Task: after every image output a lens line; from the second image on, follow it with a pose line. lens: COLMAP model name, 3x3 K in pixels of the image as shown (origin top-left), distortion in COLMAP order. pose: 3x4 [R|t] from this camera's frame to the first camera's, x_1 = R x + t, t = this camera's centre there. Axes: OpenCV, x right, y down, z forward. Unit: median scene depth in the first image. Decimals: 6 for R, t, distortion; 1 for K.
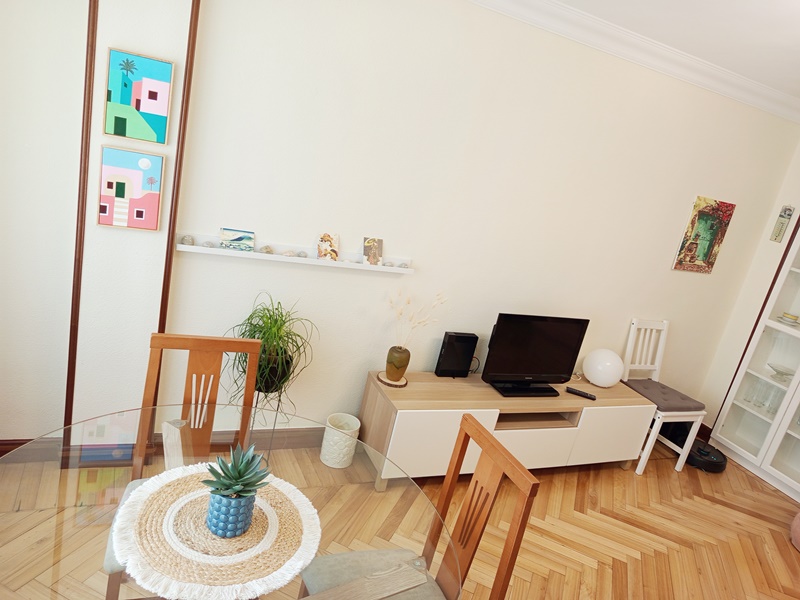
lens RADIAL K [[559.4, 0, 400.7], [0, 559.4, 295.2], [0, 0, 1]] dist [0.040044, -0.058268]
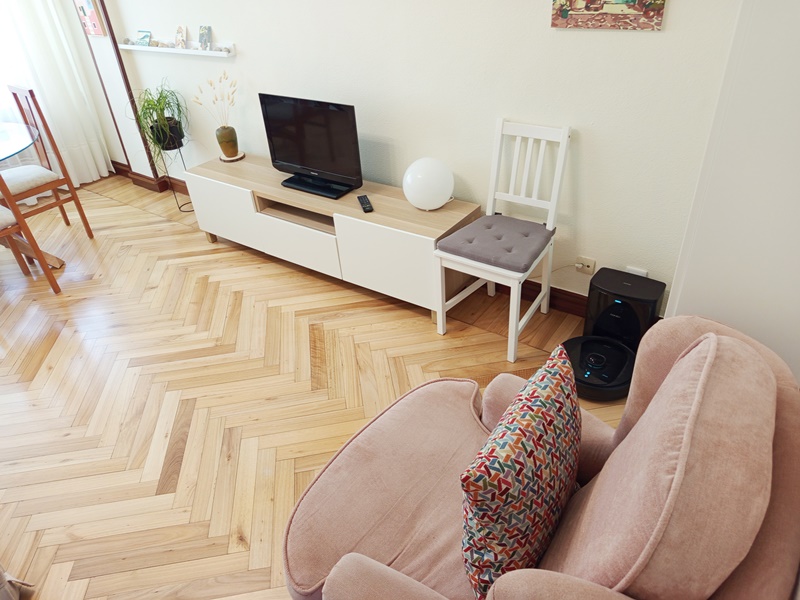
lens RADIAL K [[559.4, 0, 401.2], [0, 559.4, 298.1], [0, 0, 1]] dist [0.040044, -0.058268]
pose [[0.467163, 0.270381, -0.841815, 1.219945], [-0.070510, 0.960456, 0.269357, 0.093137], [0.881355, -0.066477, 0.467754, 0.734678]]
